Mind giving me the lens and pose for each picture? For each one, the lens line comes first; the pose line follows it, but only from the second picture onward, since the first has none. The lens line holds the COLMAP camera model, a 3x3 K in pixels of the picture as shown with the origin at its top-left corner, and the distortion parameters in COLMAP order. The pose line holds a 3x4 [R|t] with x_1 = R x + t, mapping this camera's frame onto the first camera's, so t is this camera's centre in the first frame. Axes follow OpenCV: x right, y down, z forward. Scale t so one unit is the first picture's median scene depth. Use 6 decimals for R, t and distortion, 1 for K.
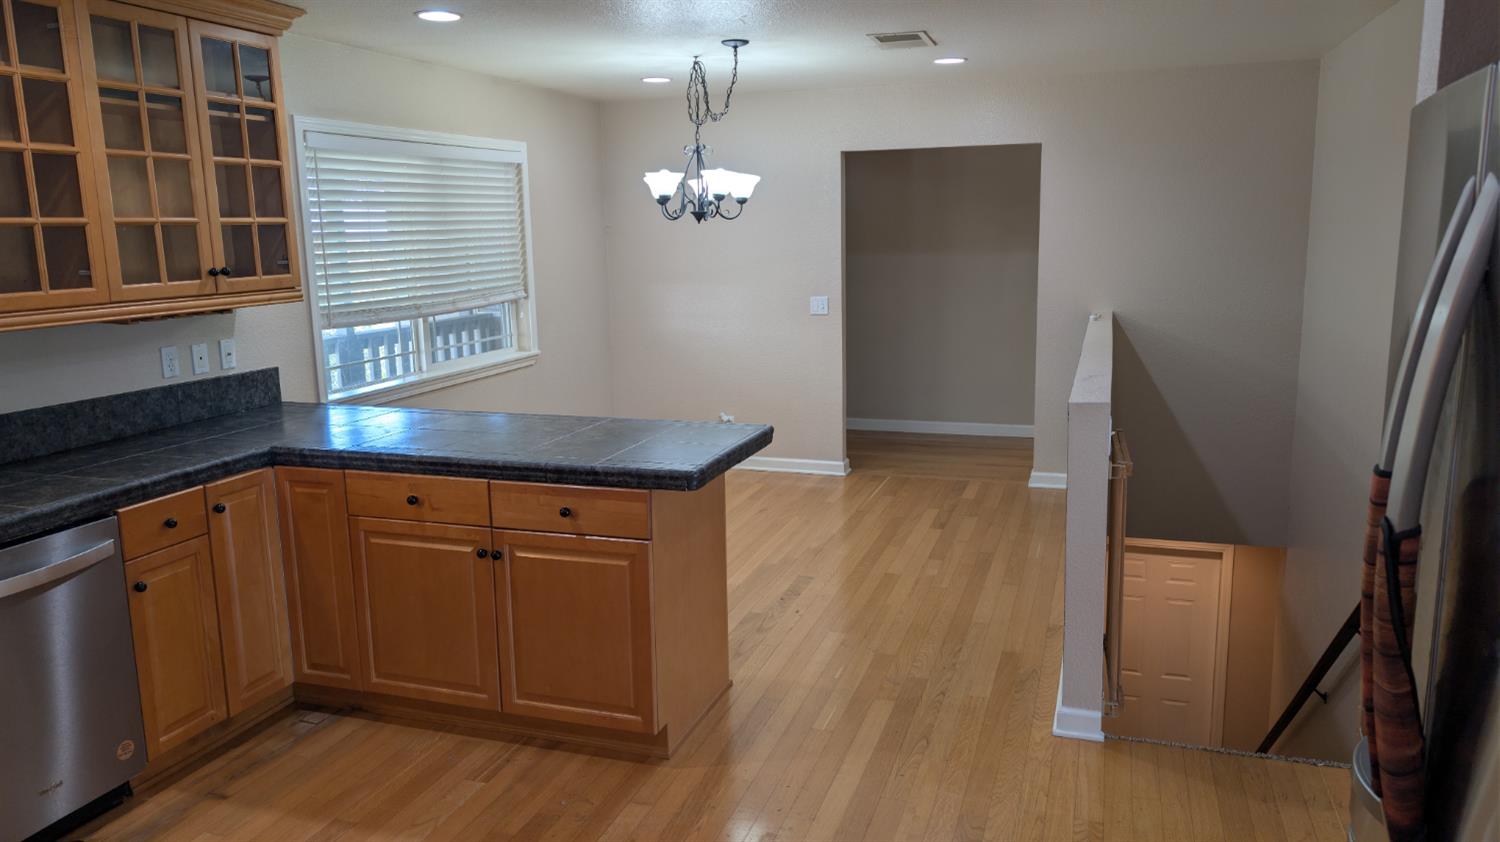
lens RADIAL K [[1086.8, 0, 746.4], [0, 1086.8, 419.4], [0, 0, 1]] dist [0.053269, 0.003269]
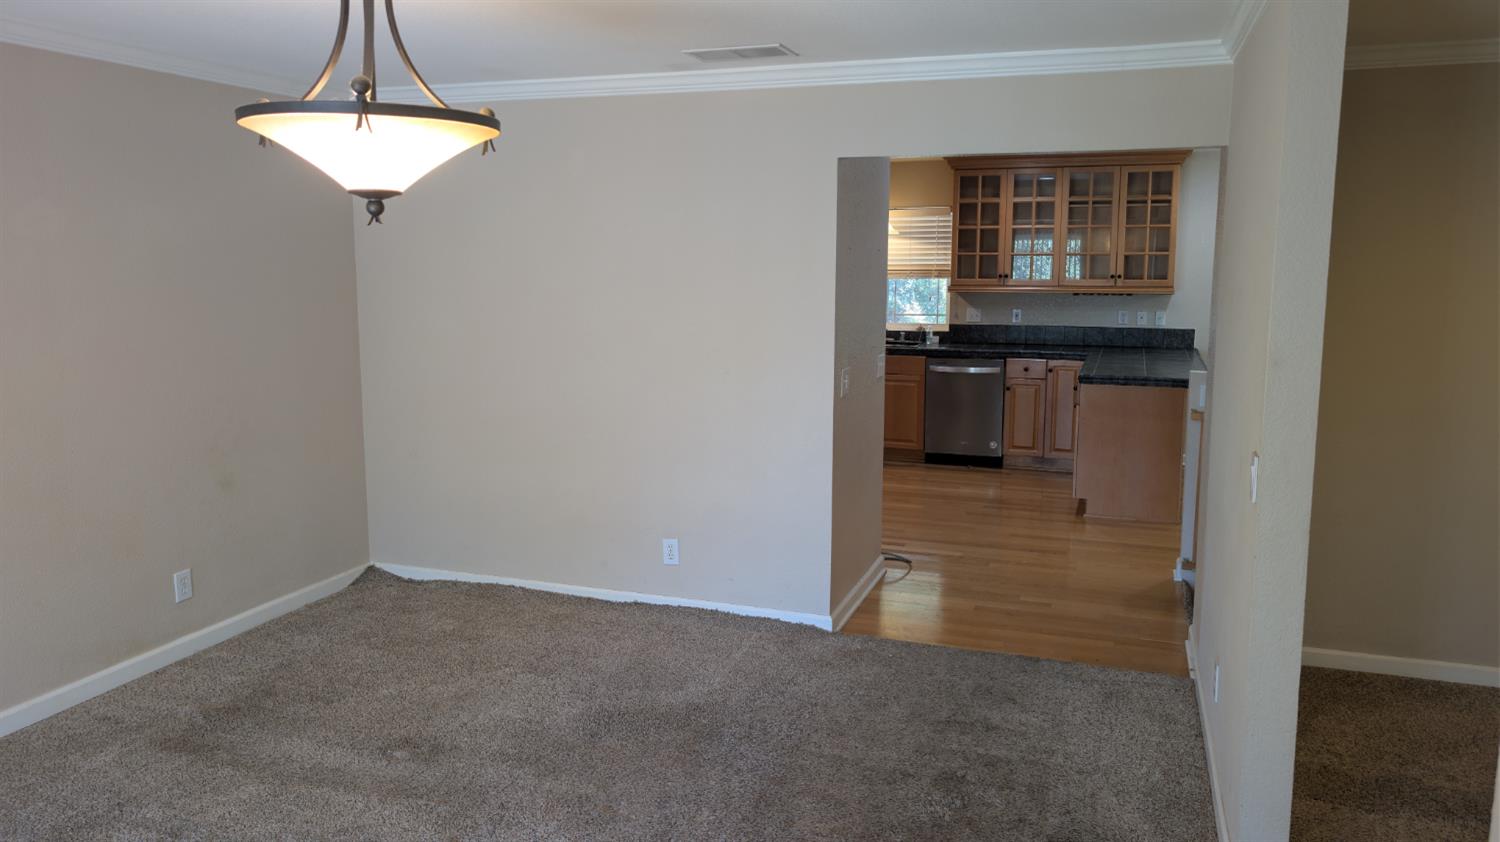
lens RADIAL K [[1086.8, 0, 746.4], [0, 1086.8, 419.4], [0, 0, 1]] dist [0.053269, 0.003269]
pose [[0.005729, 0.181440, -0.983385, 1.209231], [-0.182620, 0.967053, 0.177363, -0.076568], [0.983167, 0.178570, 0.038674, 0.160203]]
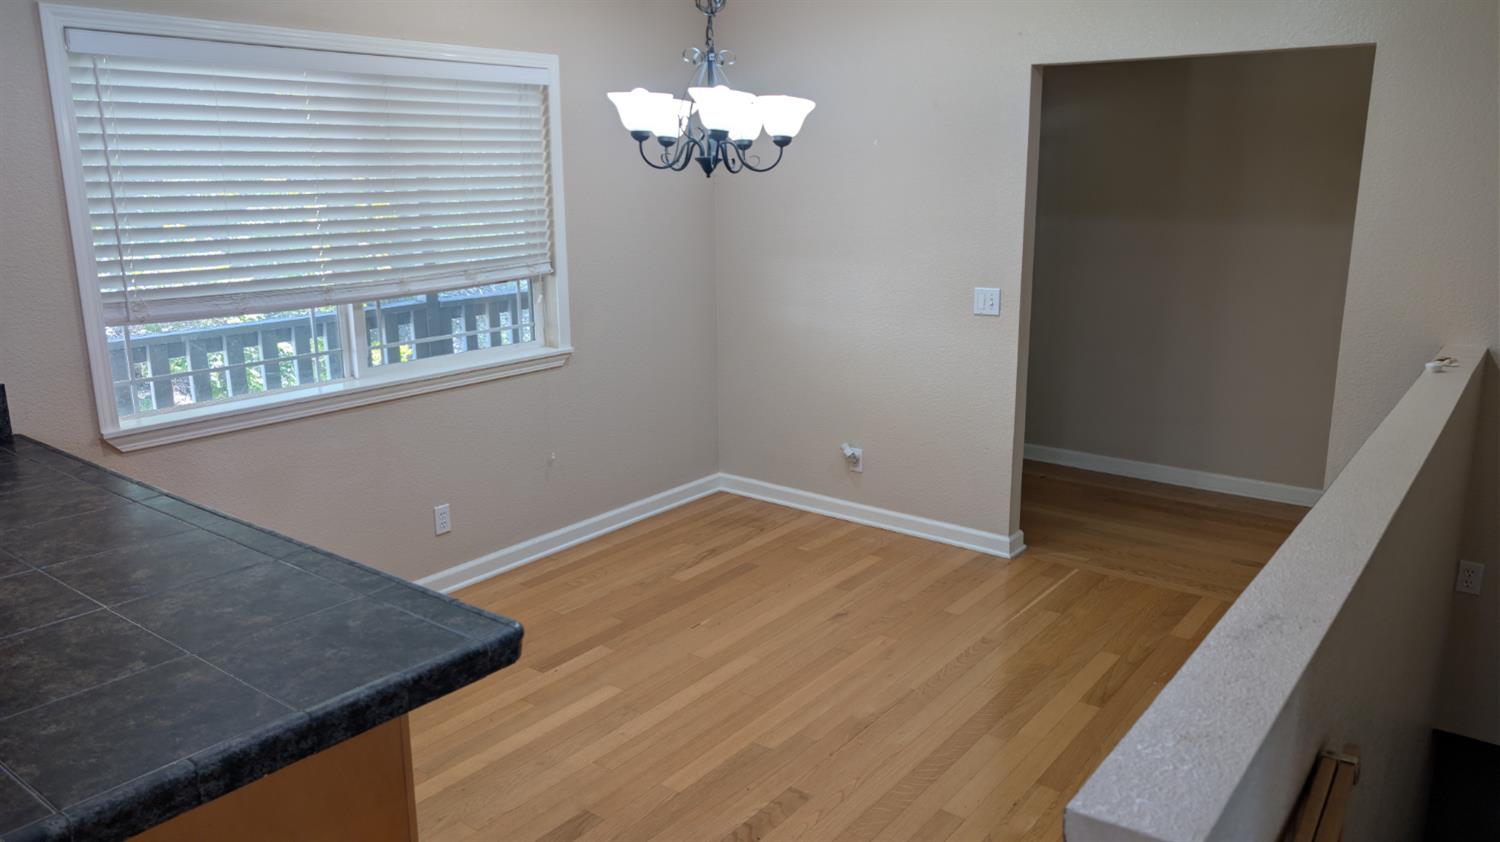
lens RADIAL K [[1088.3, 0, 753.5], [0, 1088.3, 420.6], [0, 0, 1]] dist [0.035117, -0.021254]
pose [[0.949141, 0.088079, -0.302280, 0.177986], [-0.071712, 0.995315, 0.064845, -0.084104], [0.306575, -0.039869, 0.951011, 0.410555]]
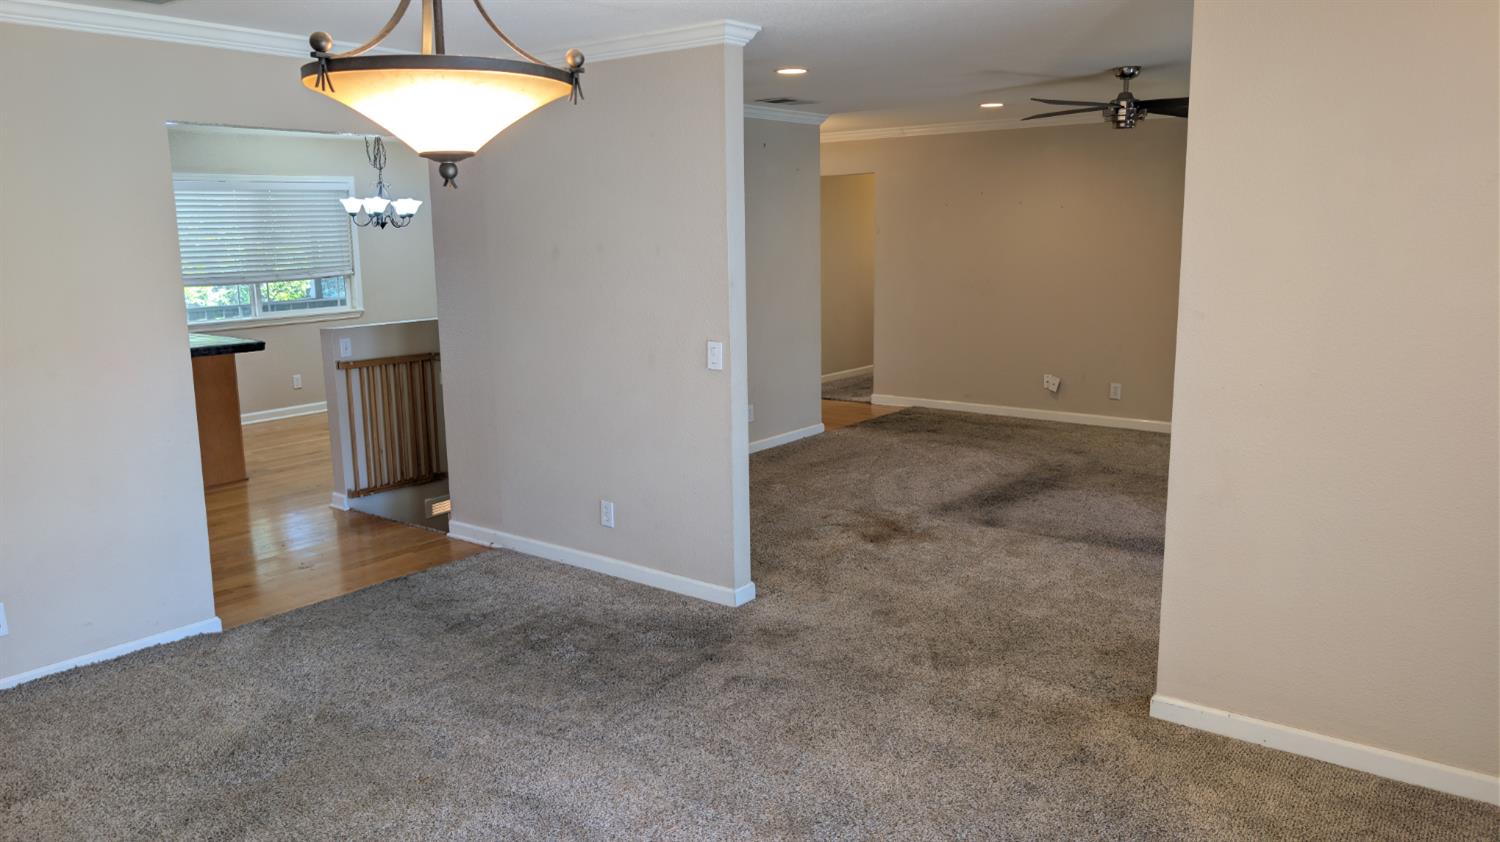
lens RADIAL K [[1109.3, 0, 749.4], [0, 1109.3, 422.4], [0, 0, 1]] dist [0.001460, -0.000823]
pose [[0.947820, 0.066543, -0.311783, 0.998017], [-0.062519, 0.997781, 0.022896, 0.034162], [0.312615, -0.002209, 0.949877, -0.395595]]
